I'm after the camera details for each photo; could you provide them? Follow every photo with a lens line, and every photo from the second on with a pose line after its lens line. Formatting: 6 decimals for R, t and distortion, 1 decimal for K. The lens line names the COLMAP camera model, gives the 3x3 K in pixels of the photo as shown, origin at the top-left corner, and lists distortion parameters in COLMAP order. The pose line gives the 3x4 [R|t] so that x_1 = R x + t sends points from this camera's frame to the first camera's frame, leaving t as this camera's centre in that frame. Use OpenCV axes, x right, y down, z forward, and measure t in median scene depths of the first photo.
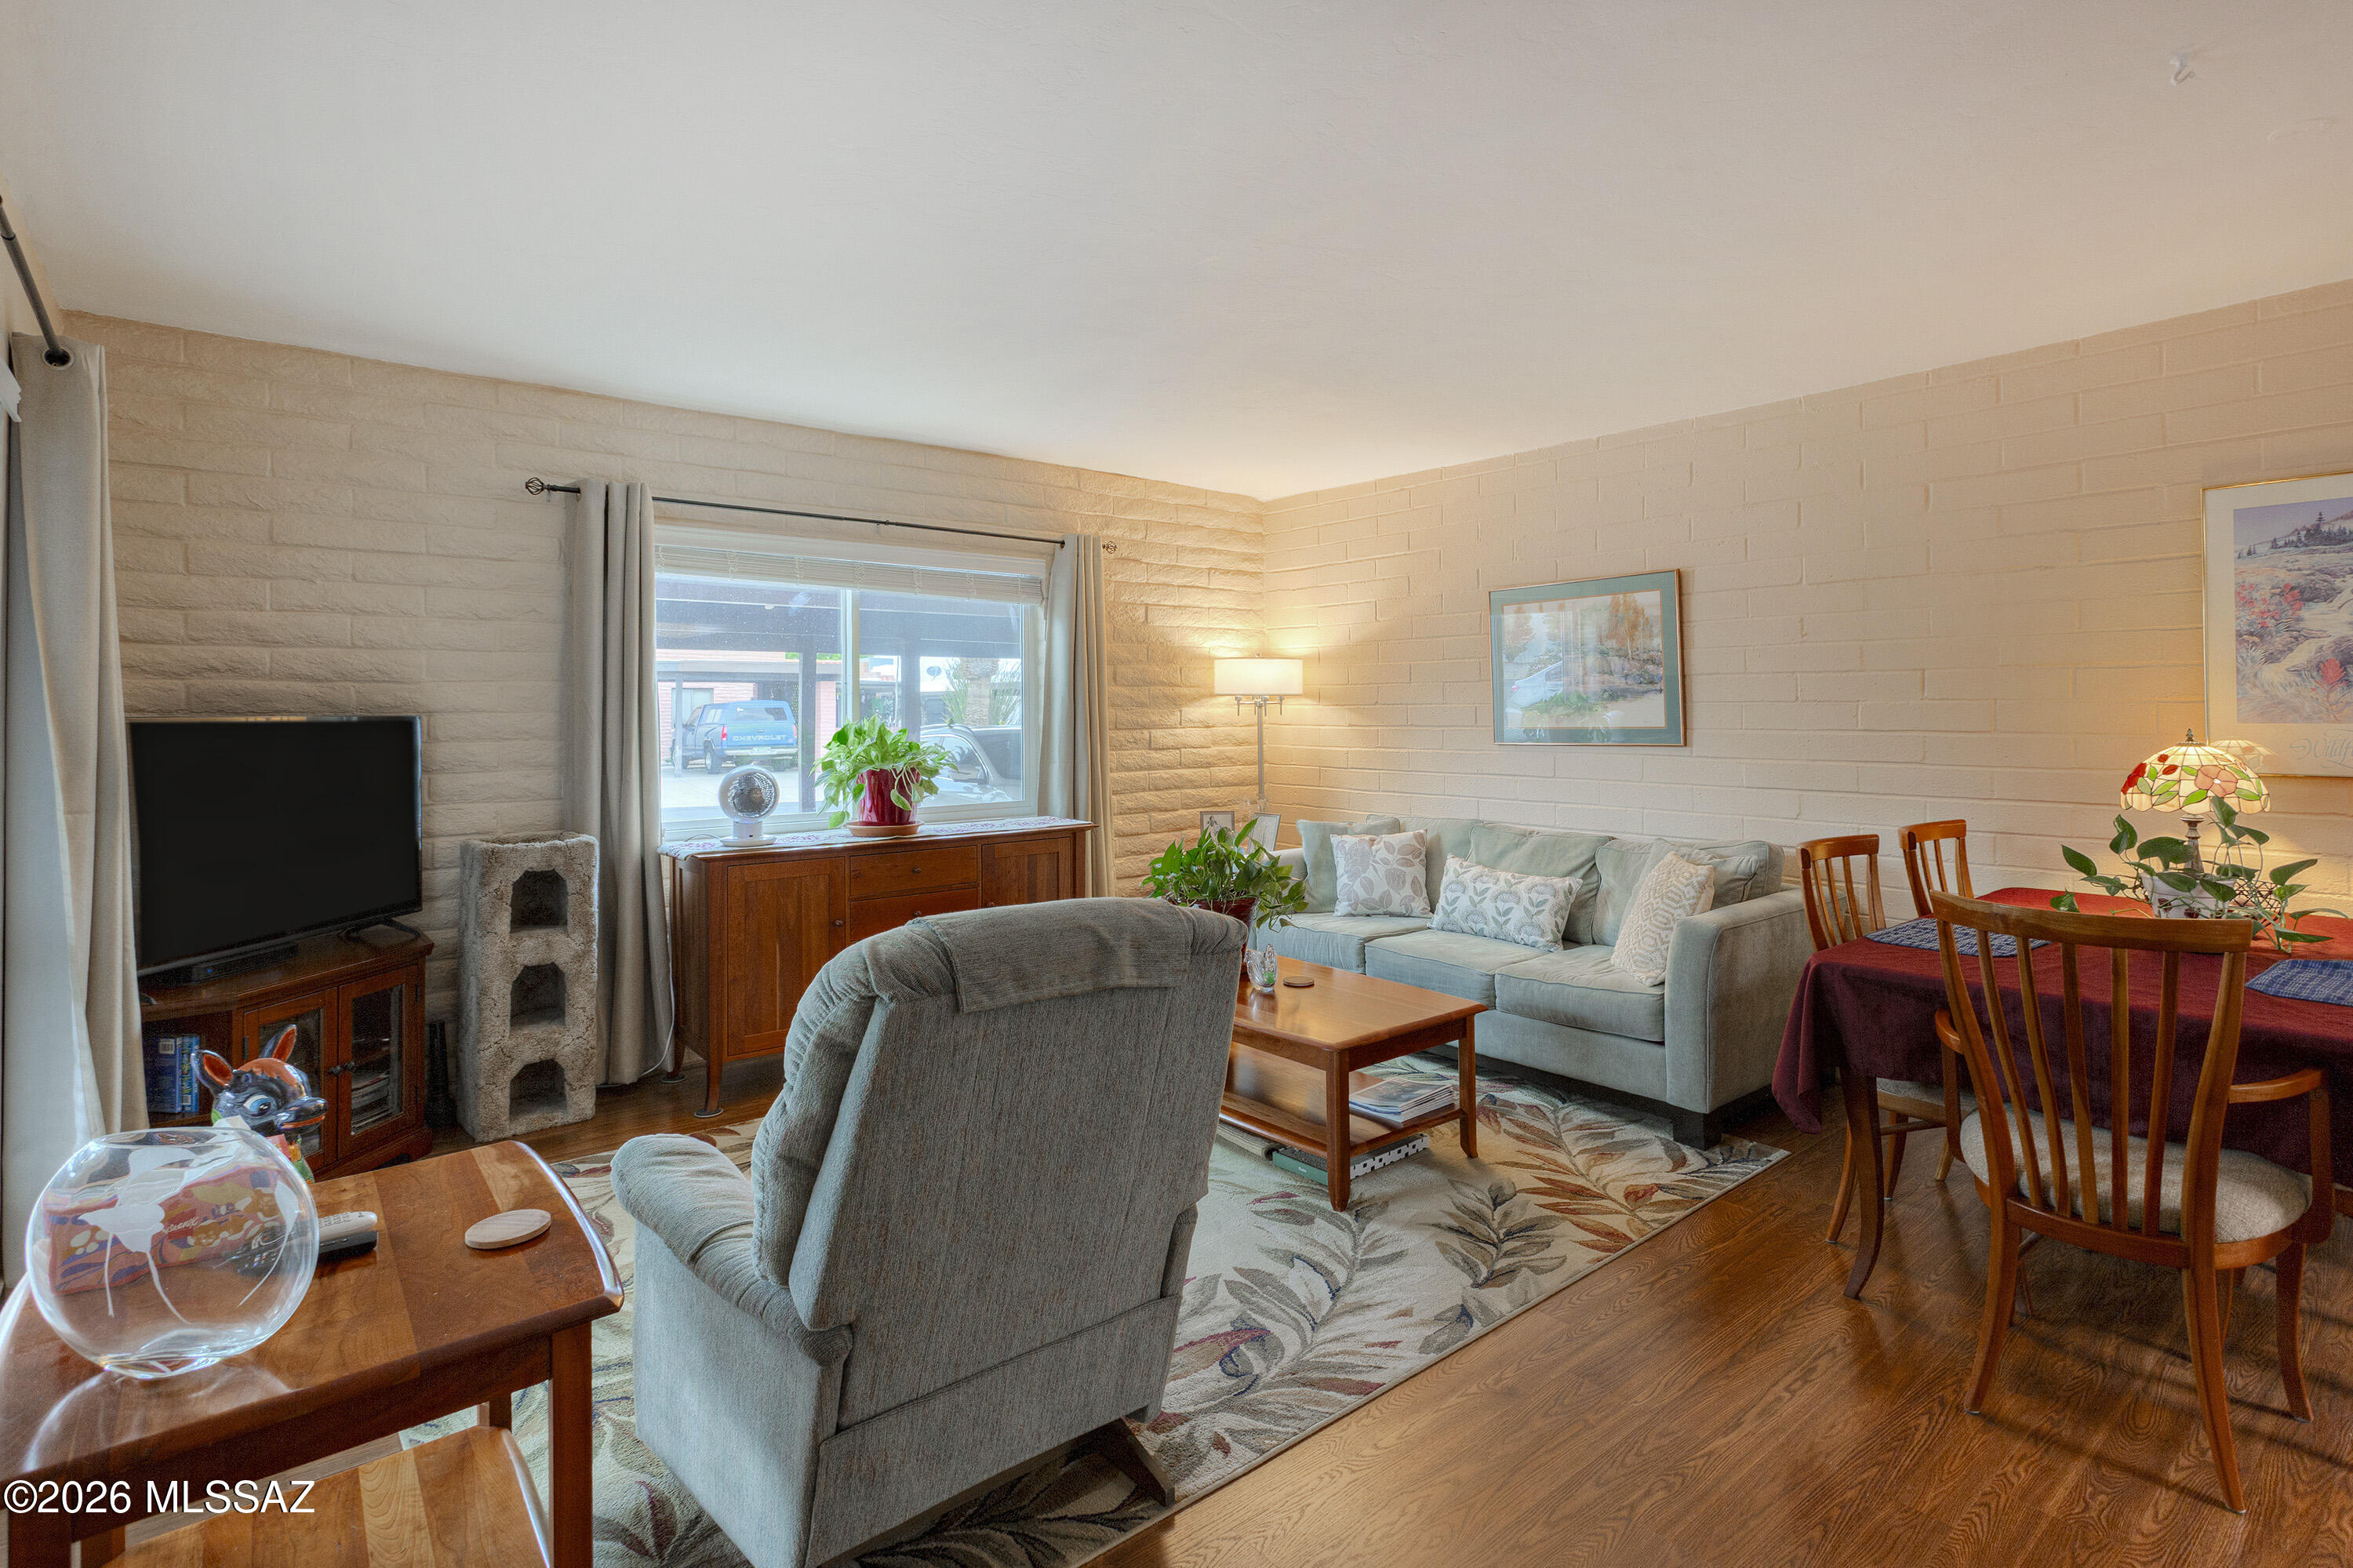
lens RADIAL K [[1142.8, 0, 1176.2], [0, 1142.8, 682.5], [0, 0, 1]] dist [0.000403, 0.000060]
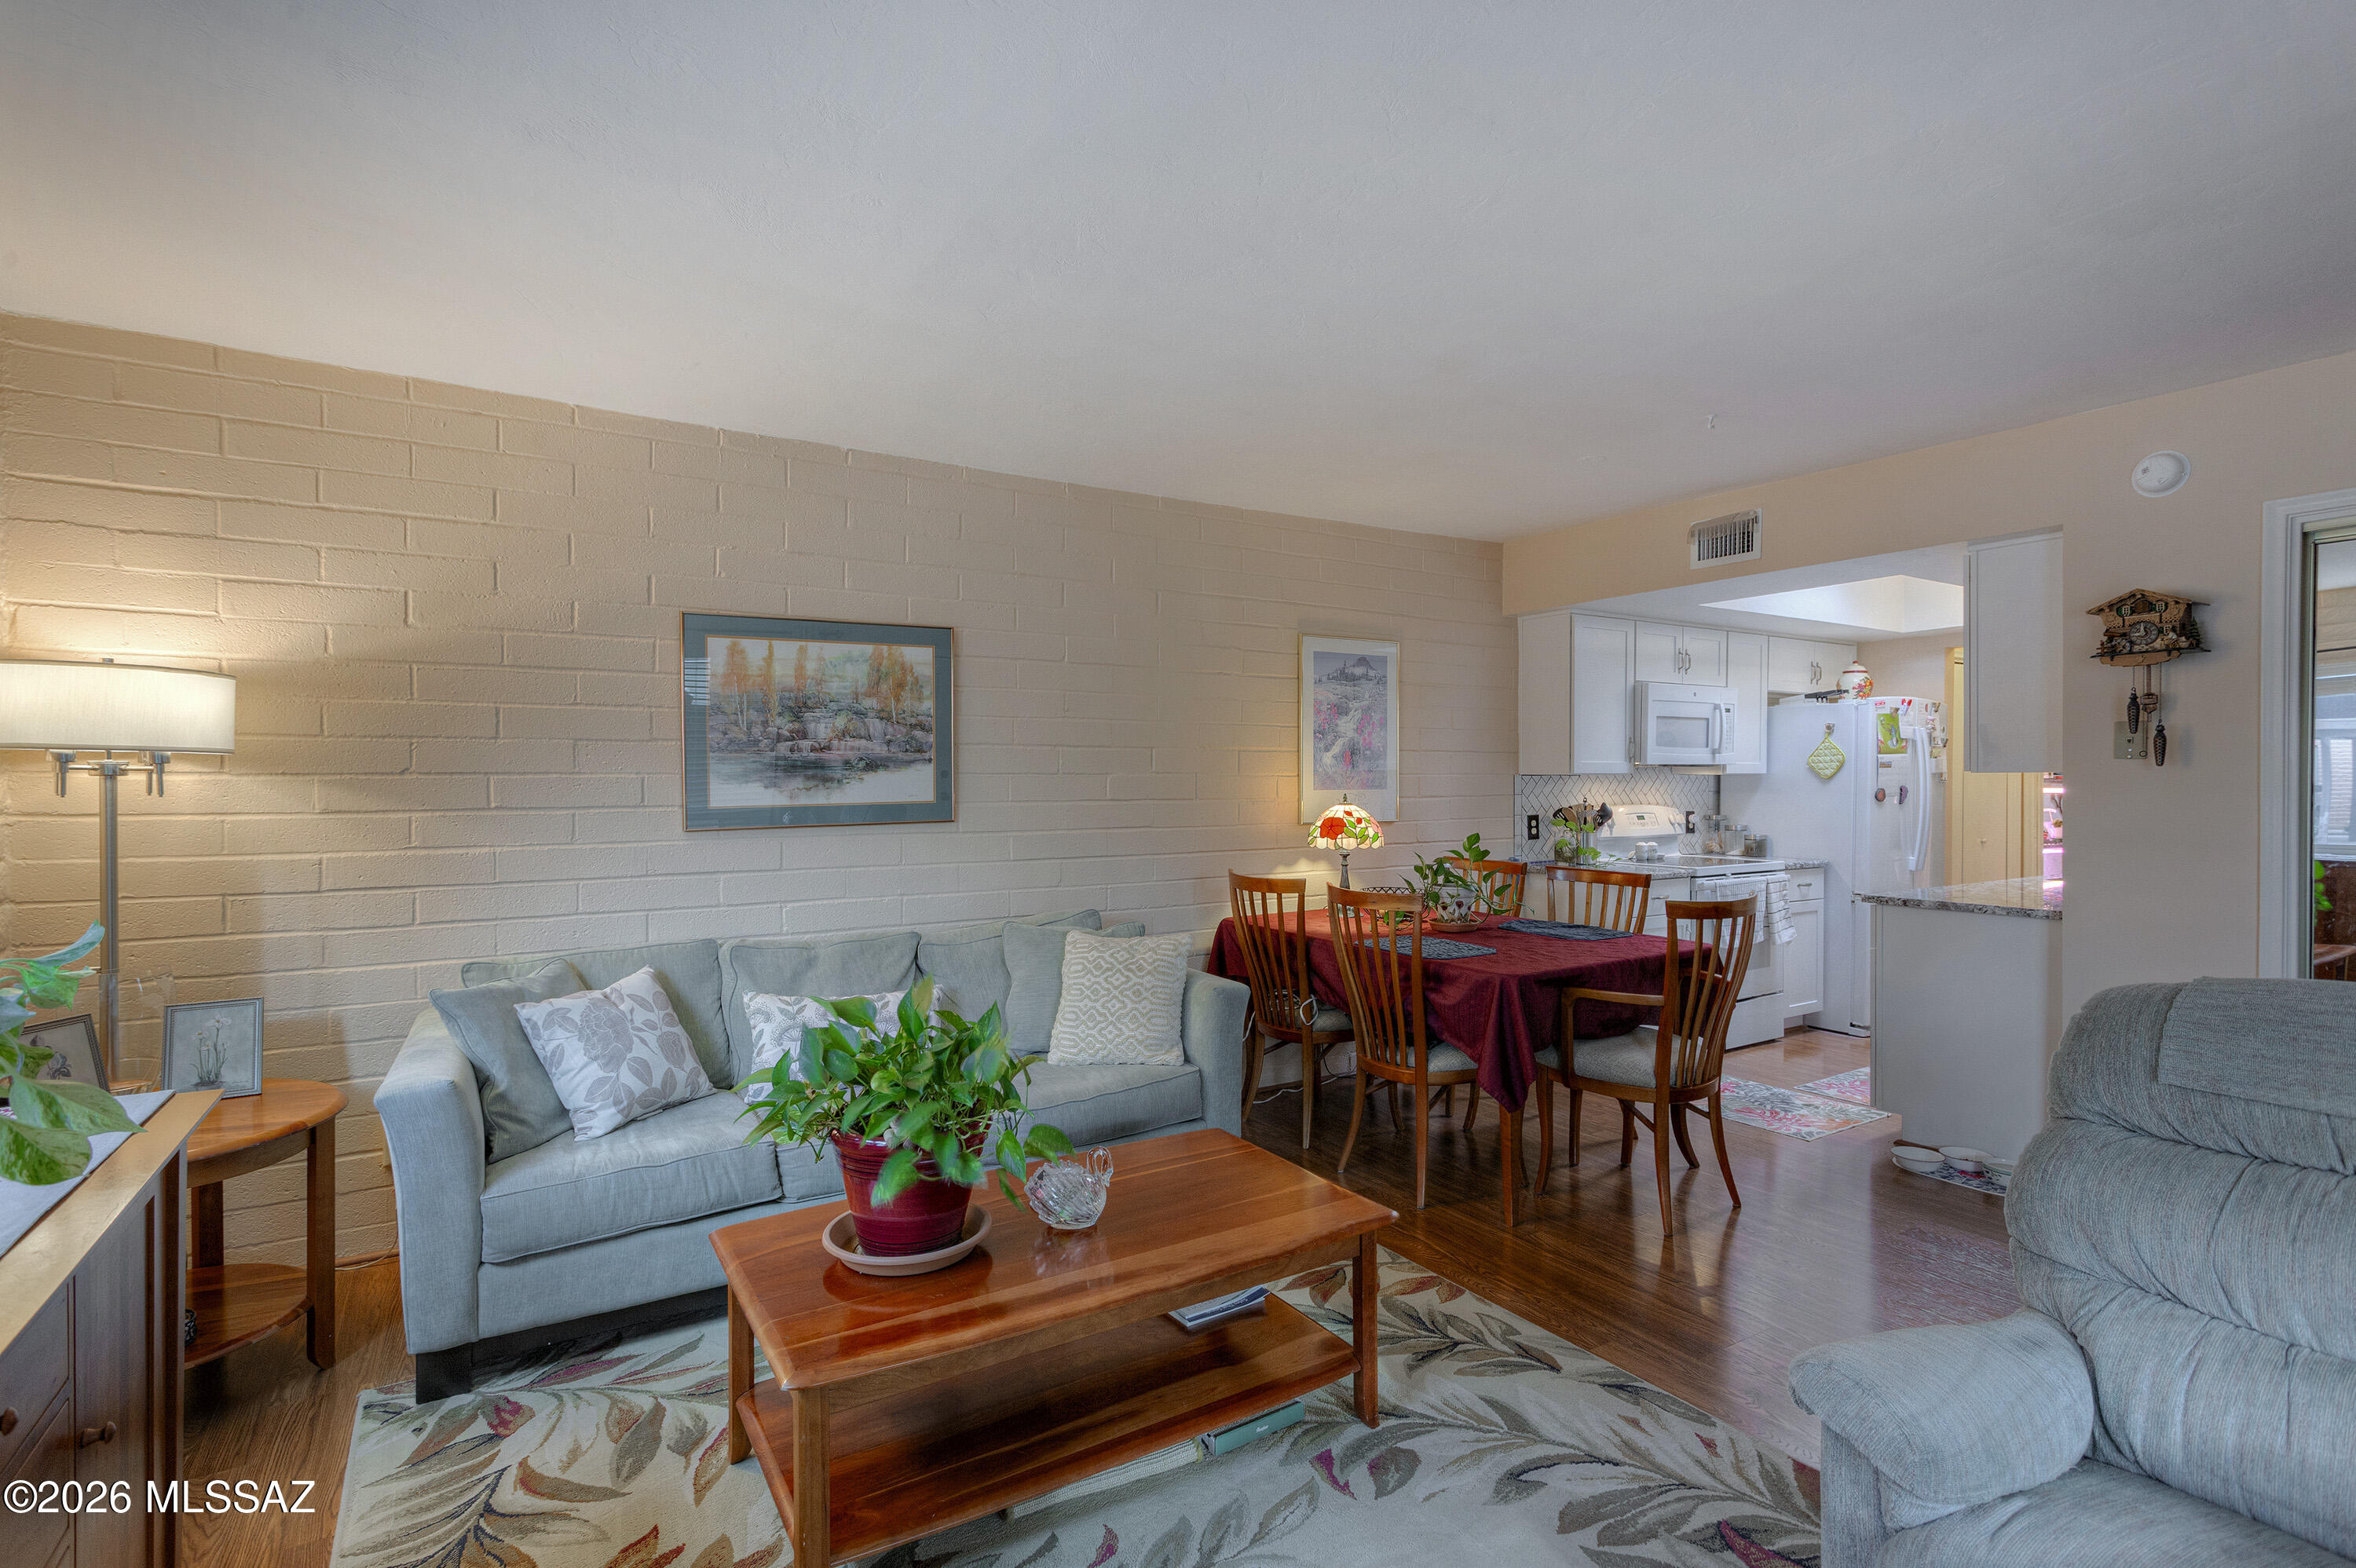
lens RADIAL K [[1120.5, 0, 1178.0], [0, 1120.5, 784.0], [0, 0, 1]] dist [-0.000540, -0.000196]
pose [[0.132153, 0.001526, 0.991228, -0.593638], [-0.019791, 0.999804, 0.001099, 0.029711], [-0.991032, -0.019762, 0.132157, 0.987808]]
